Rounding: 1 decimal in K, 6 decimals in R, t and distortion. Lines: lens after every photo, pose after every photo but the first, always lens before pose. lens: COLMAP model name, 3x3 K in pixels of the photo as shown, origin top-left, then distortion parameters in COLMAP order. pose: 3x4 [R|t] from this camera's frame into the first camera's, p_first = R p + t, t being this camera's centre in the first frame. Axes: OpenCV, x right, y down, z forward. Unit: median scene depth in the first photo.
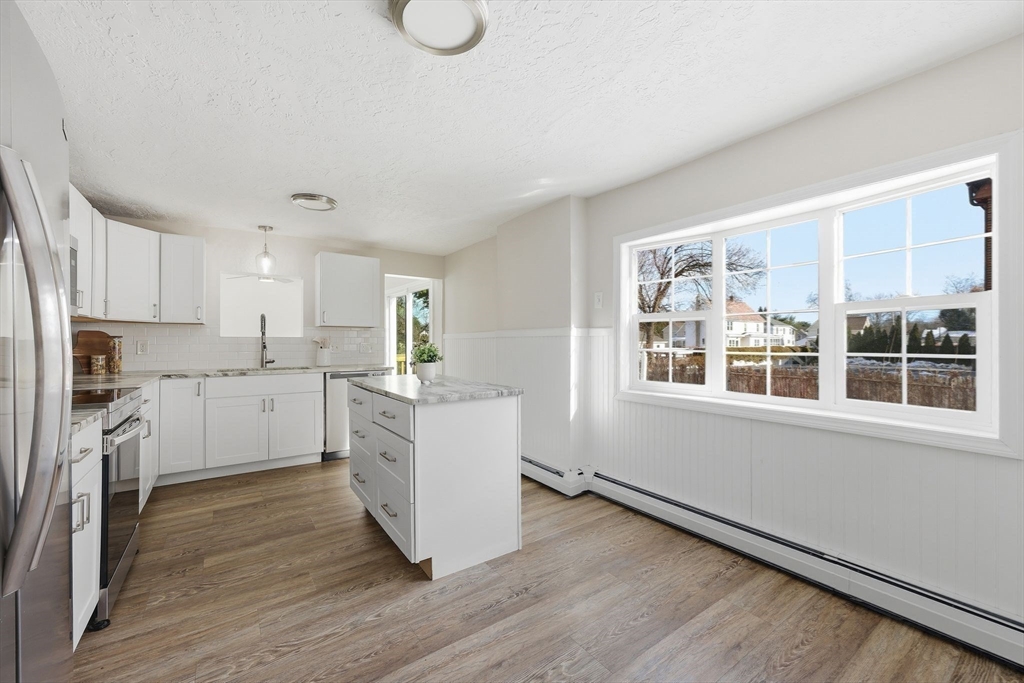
lens RADIAL K [[413.5, 0, 513.3], [0, 413.5, 340.0], [0, 0, 1]] dist [-0.003541, -0.000315]
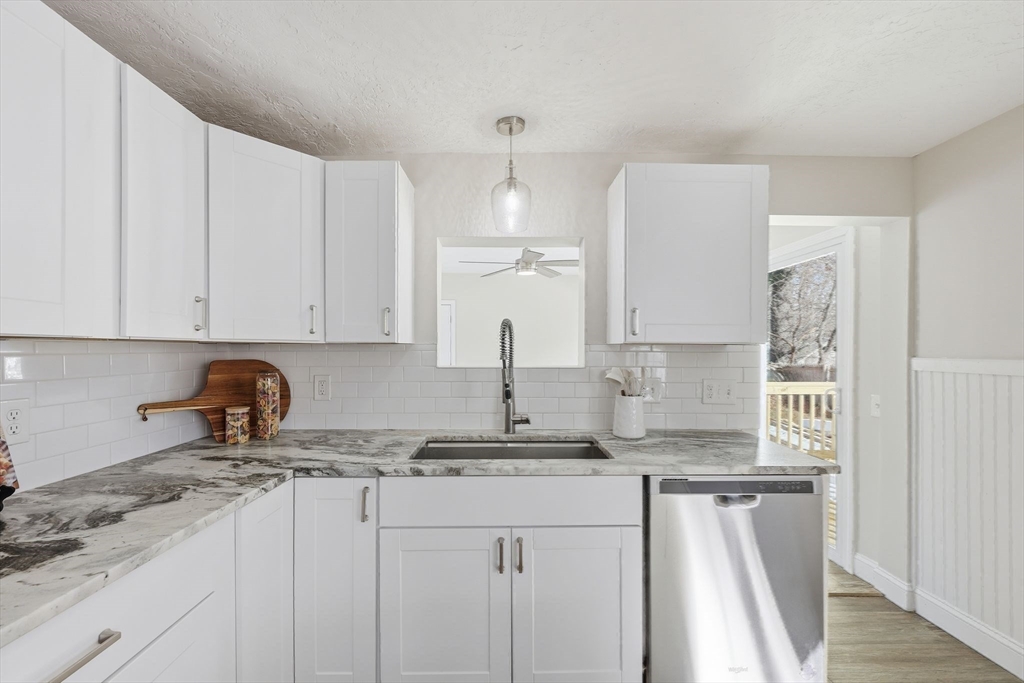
lens RADIAL K [[413.5, 0, 510.8], [0, 413.5, 346.1], [0, 0, 1]] dist [-0.003541, -0.000315]
pose [[0.821895, -0.001478, -0.569637, -0.399549], [0.000313, 0.999998, -0.002143, -0.038400], [0.569638, 0.001583, 0.821894, 0.731145]]
